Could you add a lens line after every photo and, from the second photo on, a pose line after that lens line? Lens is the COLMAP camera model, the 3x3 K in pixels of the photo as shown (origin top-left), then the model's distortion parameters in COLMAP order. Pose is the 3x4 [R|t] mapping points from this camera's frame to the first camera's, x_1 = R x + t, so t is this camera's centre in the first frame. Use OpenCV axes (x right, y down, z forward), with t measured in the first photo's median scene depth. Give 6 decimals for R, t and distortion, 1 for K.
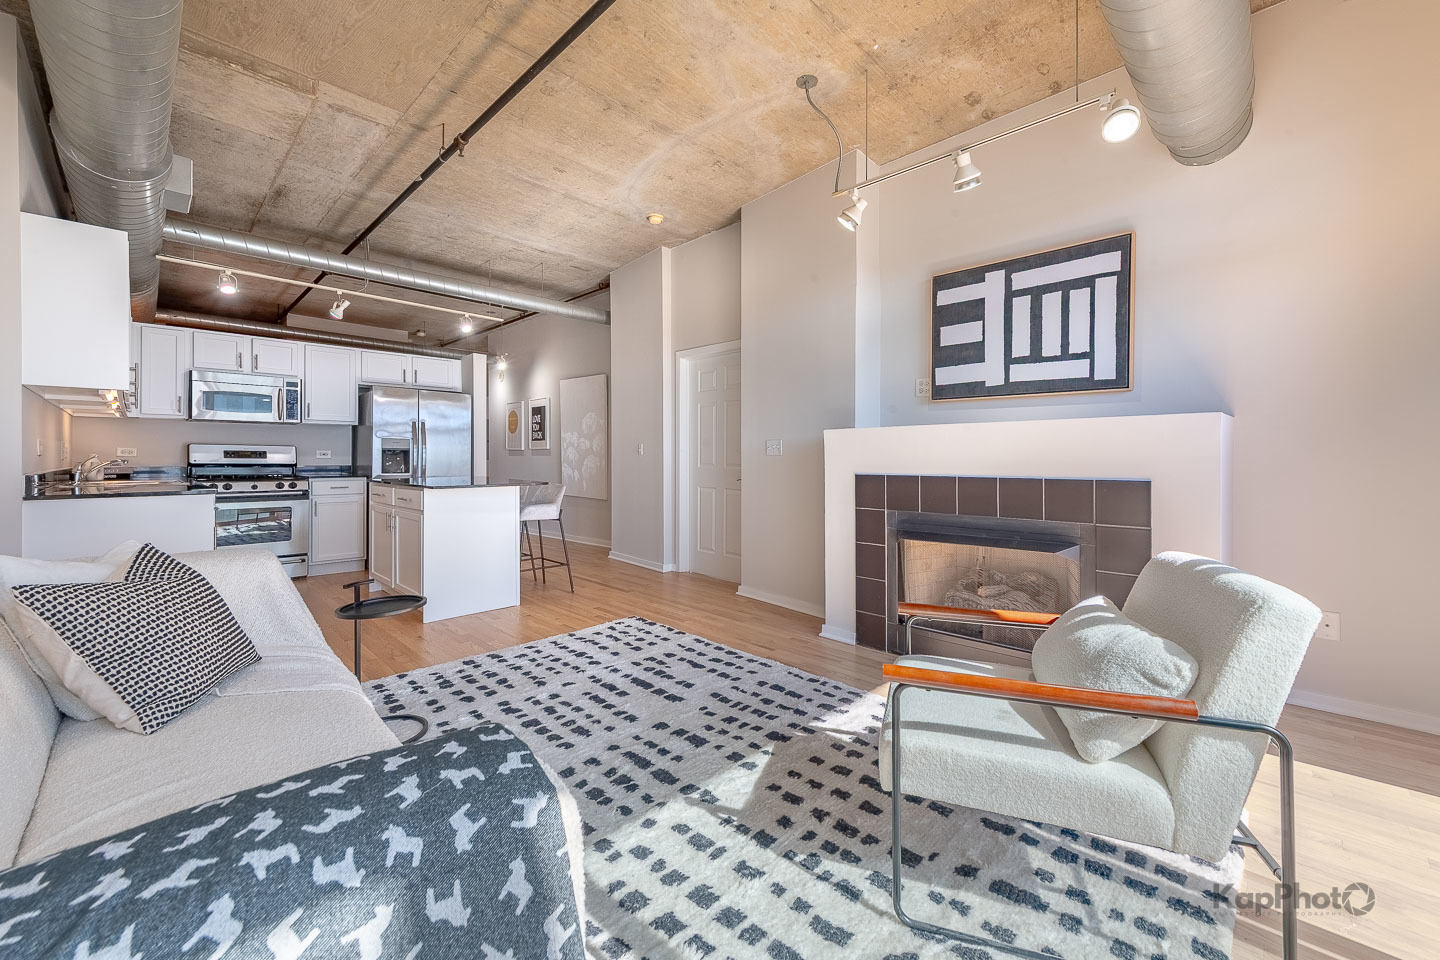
lens RADIAL K [[558.9, 0, 730.2], [0, 558.9, 459.7], [0, 0, 1]] dist [0.001057, -0.001053]
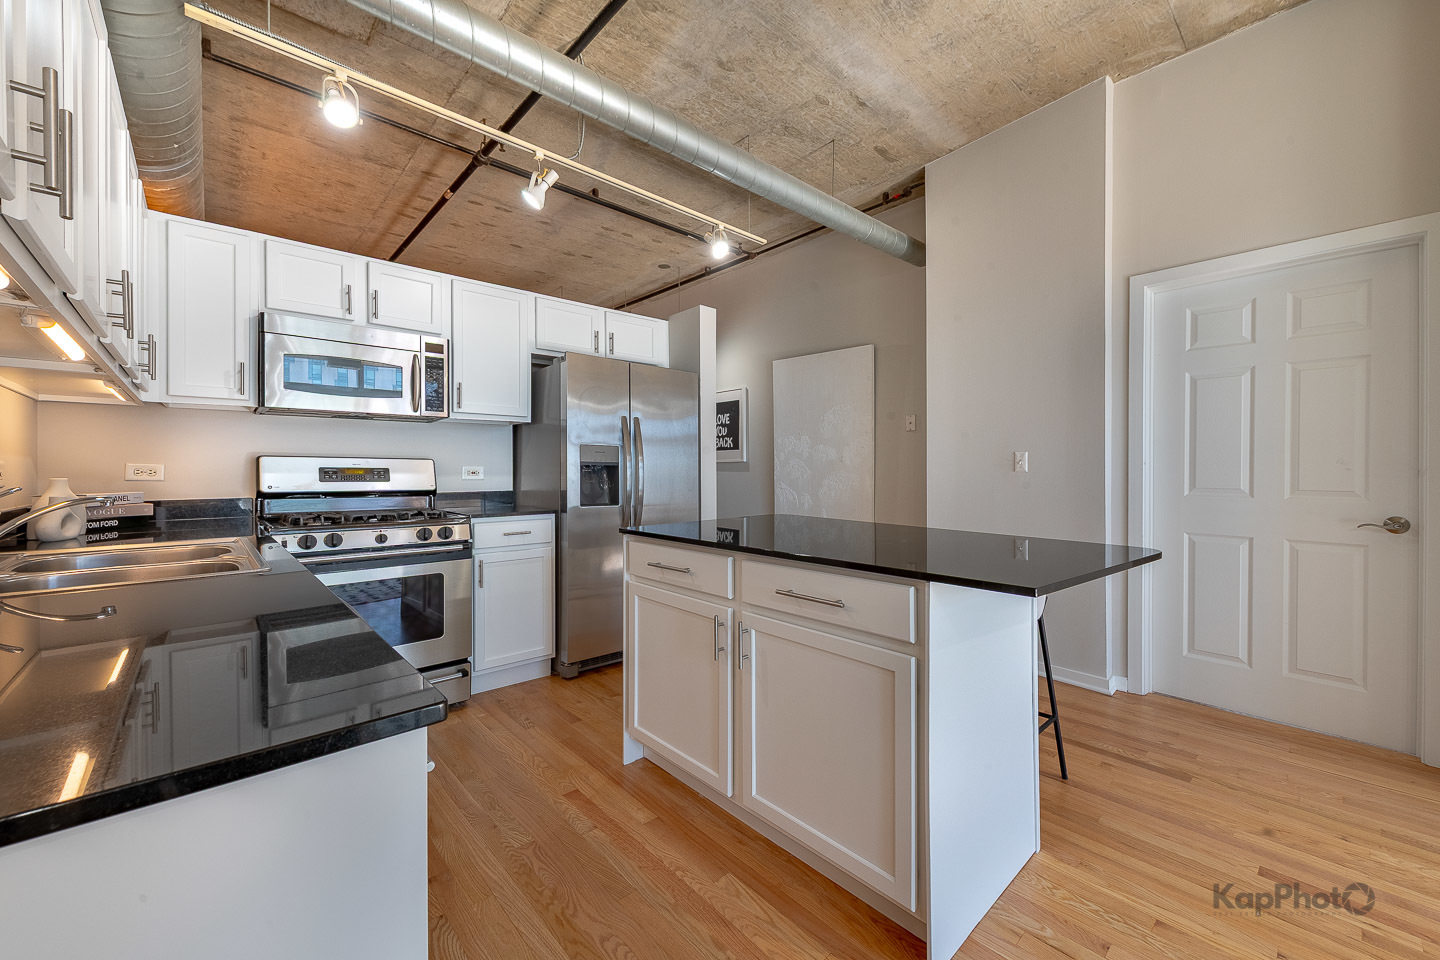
lens RADIAL K [[579.7, 0, 741.3], [0, 579.7, 471.8], [0, 0, 1]] dist [0.014956, -0.002921]
pose [[0.997567, -0.004960, -0.069534, -0.438719], [0.004755, 0.999984, -0.003114, -0.008297], [0.069549, 0.002776, 0.997575, 0.443262]]
